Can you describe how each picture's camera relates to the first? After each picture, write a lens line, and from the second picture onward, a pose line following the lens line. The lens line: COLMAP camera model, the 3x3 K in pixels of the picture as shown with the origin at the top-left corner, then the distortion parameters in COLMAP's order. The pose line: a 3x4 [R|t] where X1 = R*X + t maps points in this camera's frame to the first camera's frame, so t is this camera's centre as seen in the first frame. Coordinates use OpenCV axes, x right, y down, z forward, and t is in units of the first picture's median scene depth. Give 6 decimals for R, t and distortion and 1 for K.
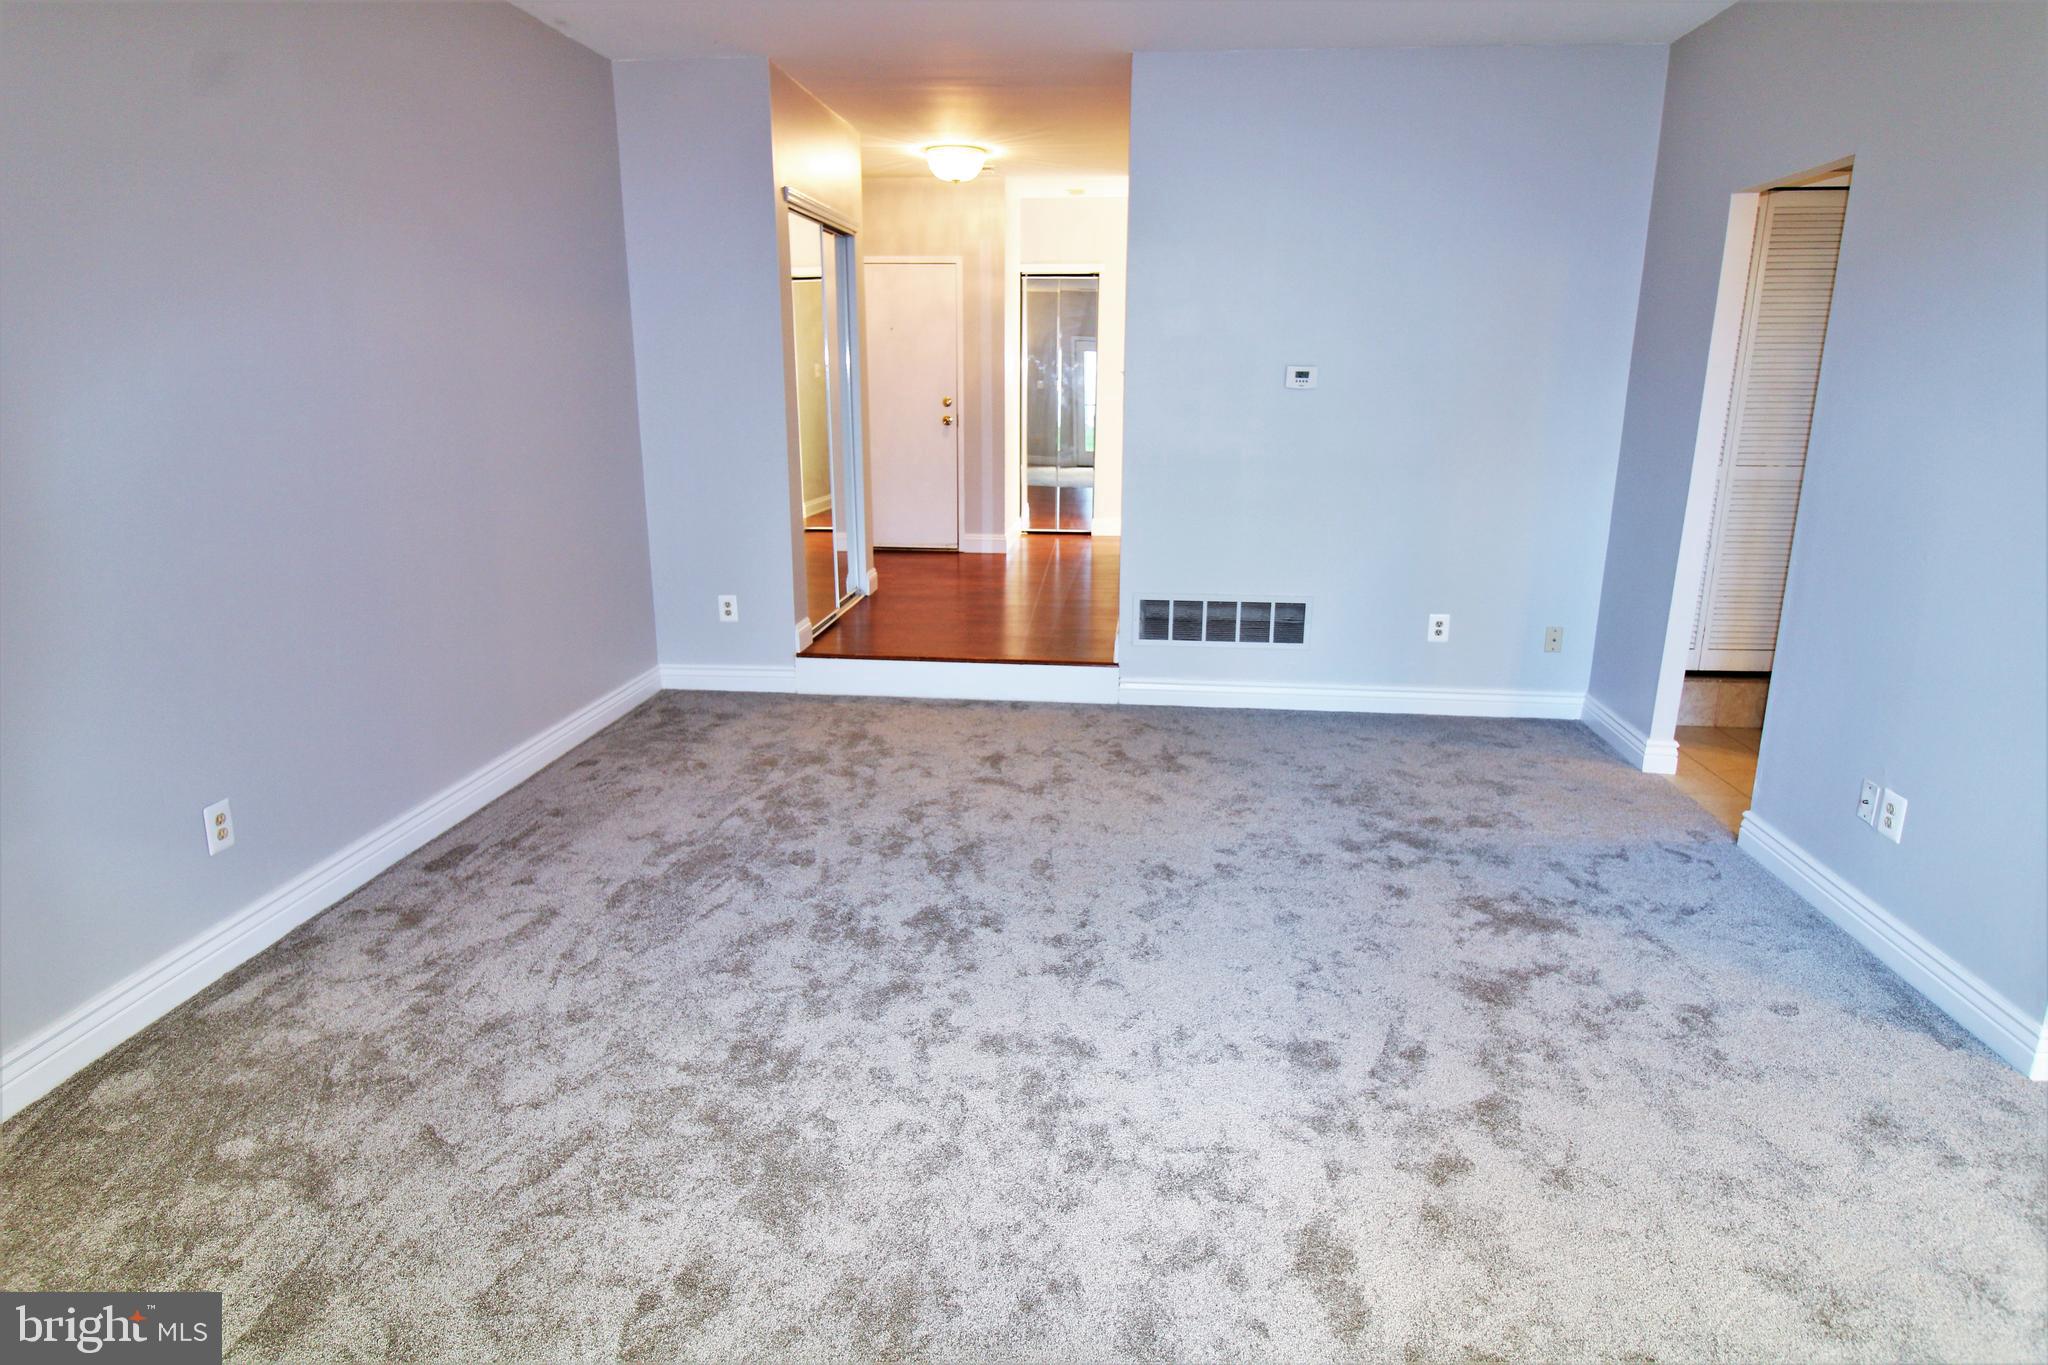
lens RADIAL K [[1152.5, 0, 1025.5], [0, 1152.5, 638.7], [0, 0, 1]] dist [-0.002594, -0.003969]
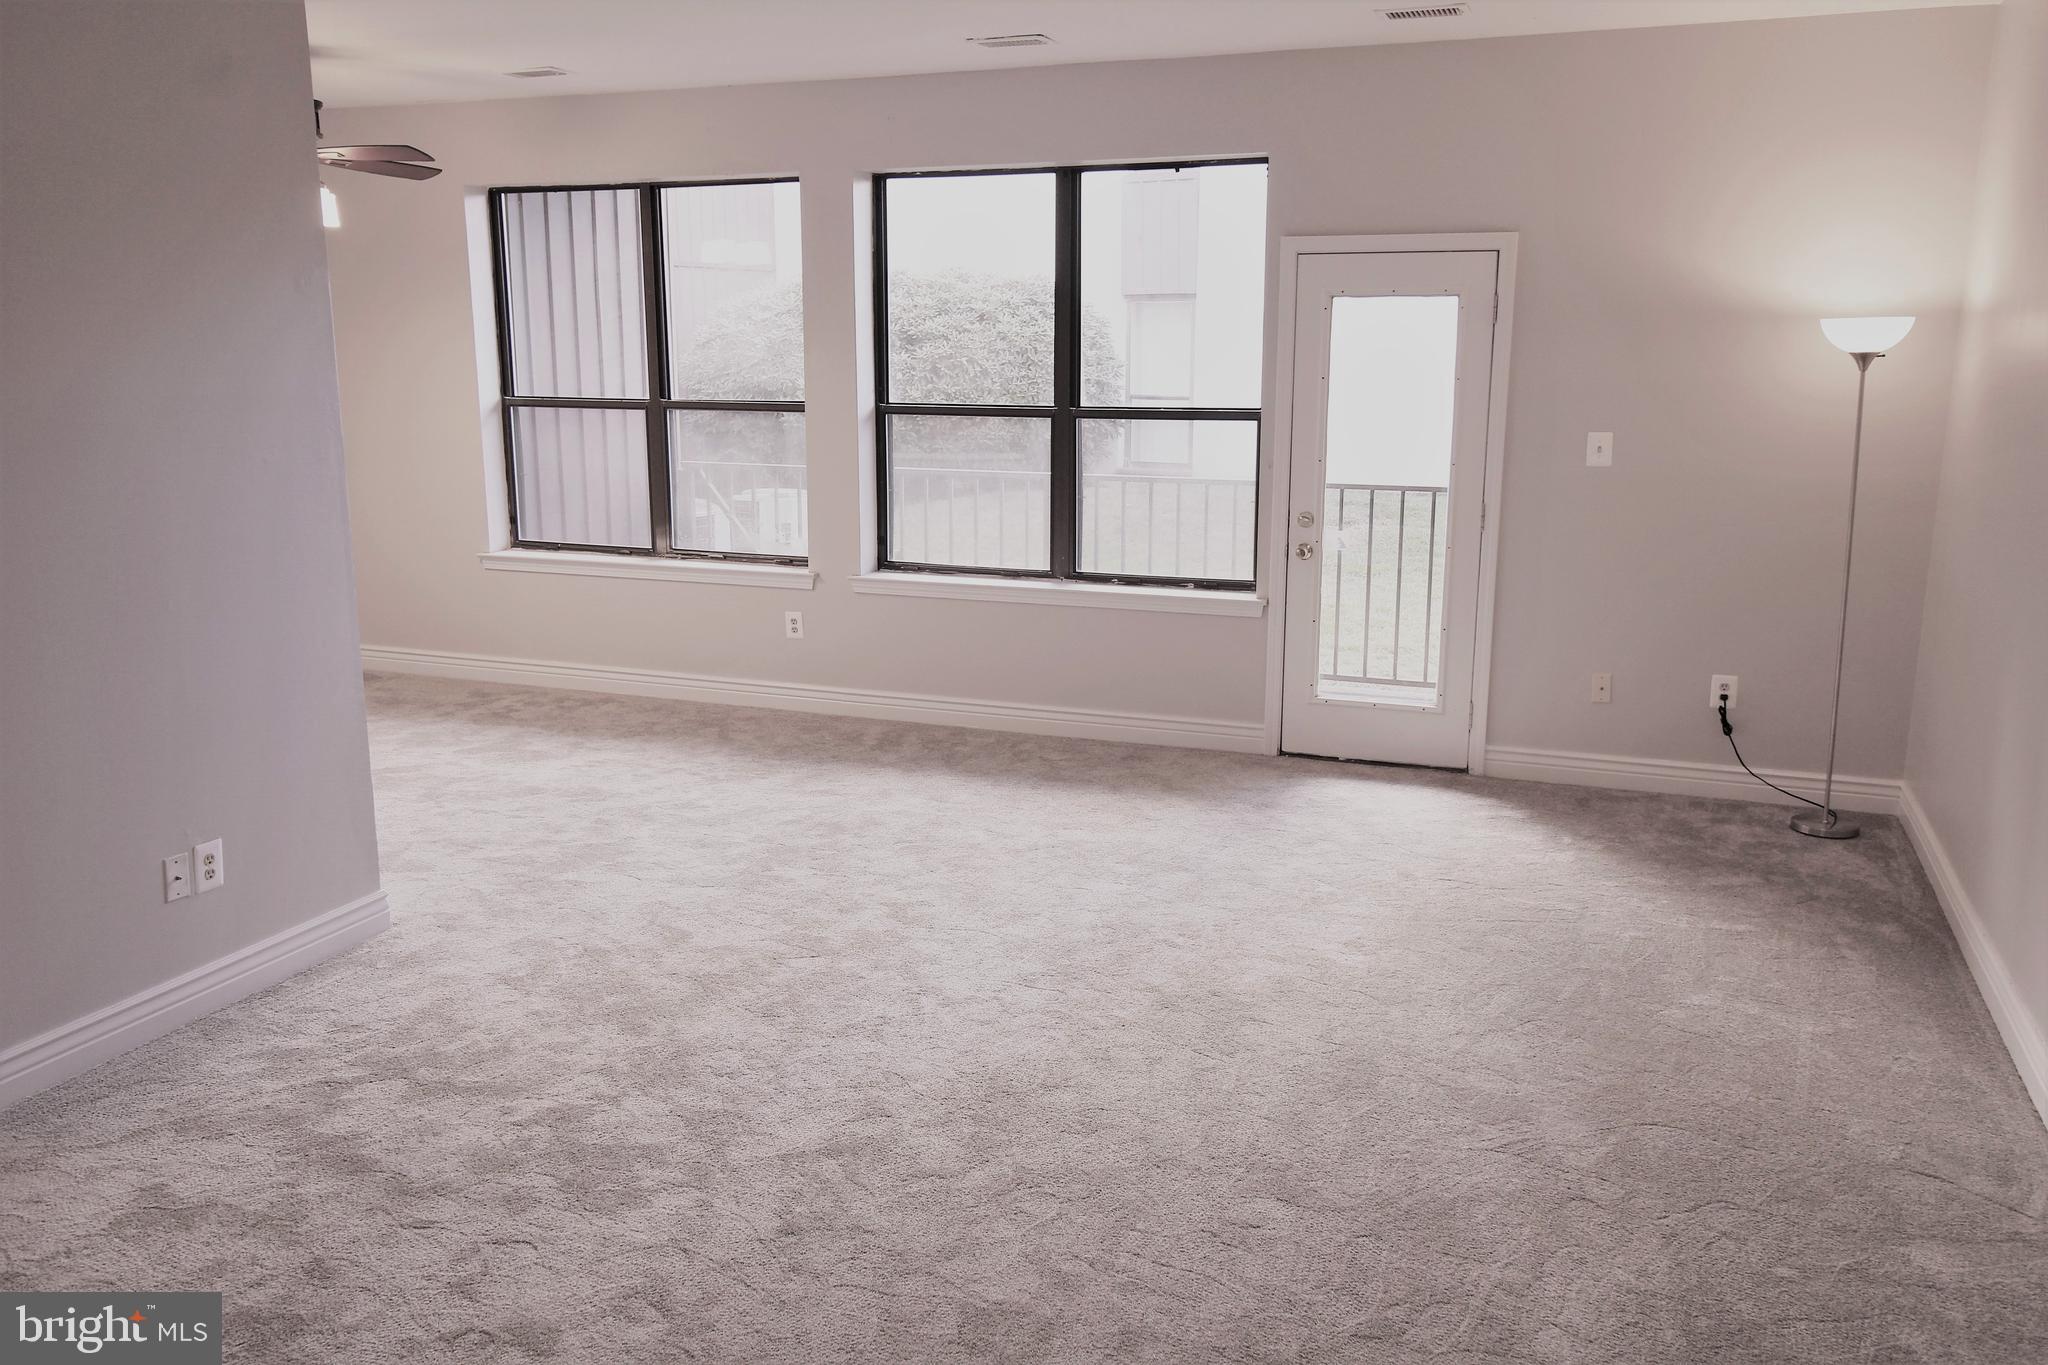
lens RADIAL K [[1628.3, 0, 1032.1], [0, 1628.3, 667.6], [0, 0, 1]] dist [0.019554, -0.012641]
pose [[-0.963504, -0.060238, 0.260827, -0.164490], [0.054888, 0.909196, 0.412735, -0.328531], [-0.262005, 0.411988, -0.872708, 1.212132]]
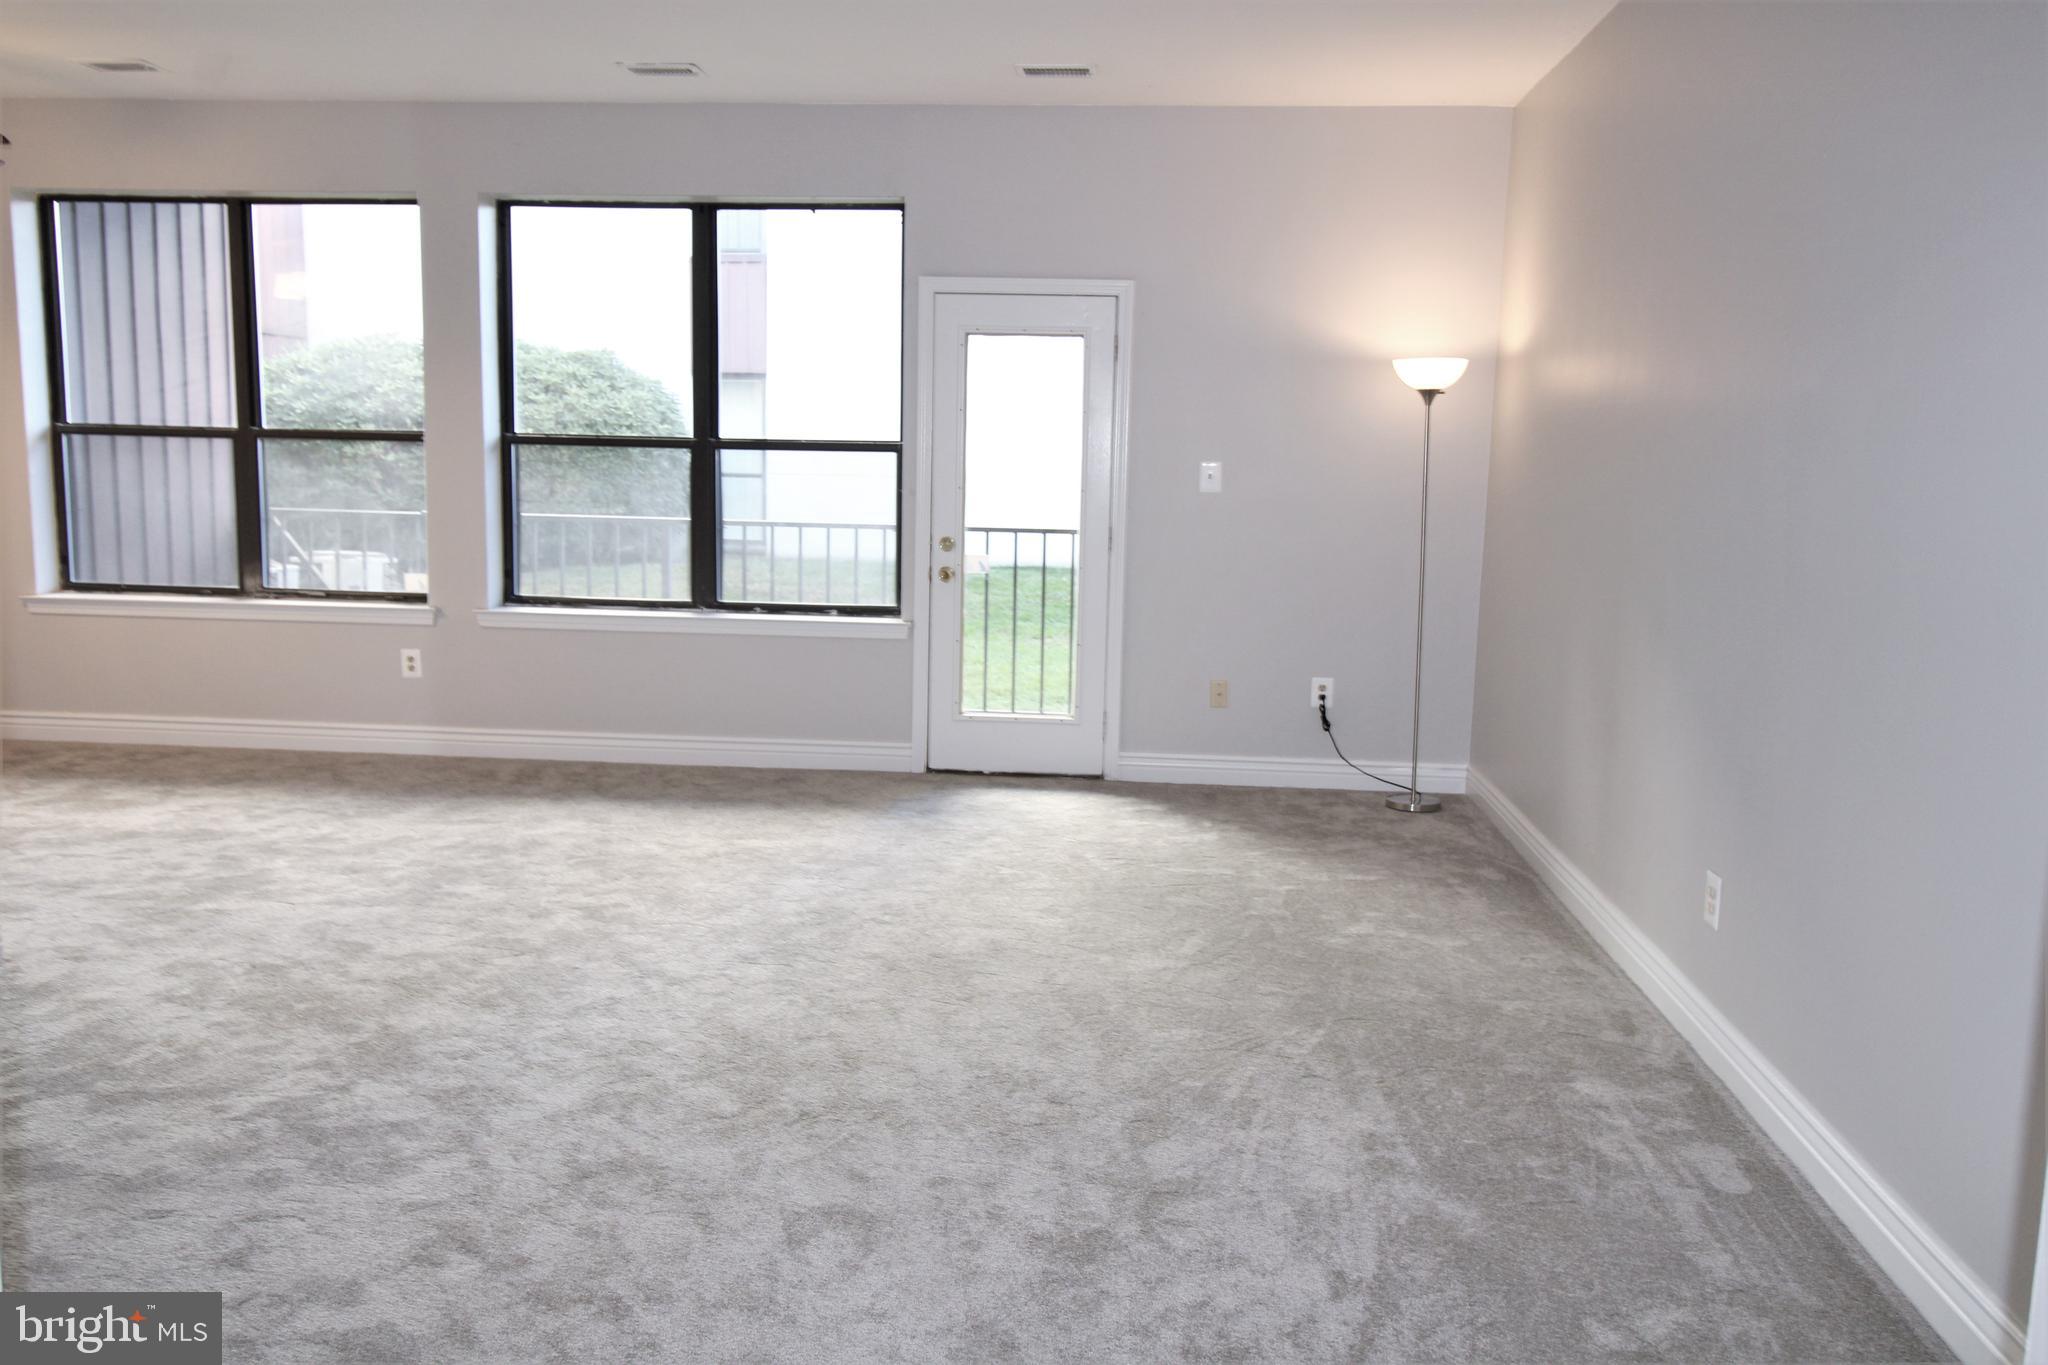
lens RADIAL K [[1628.3, 0, 1036.6], [0, 1628.3, 668.0], [0, 0, 1]] dist [0.019554, -0.012641]
pose [[-0.999448, -0.024409, -0.022555, -0.072649], [-0.030824, 0.934553, 0.354486, -0.275719], [0.012426, 0.354985, -0.934789, 1.288063]]
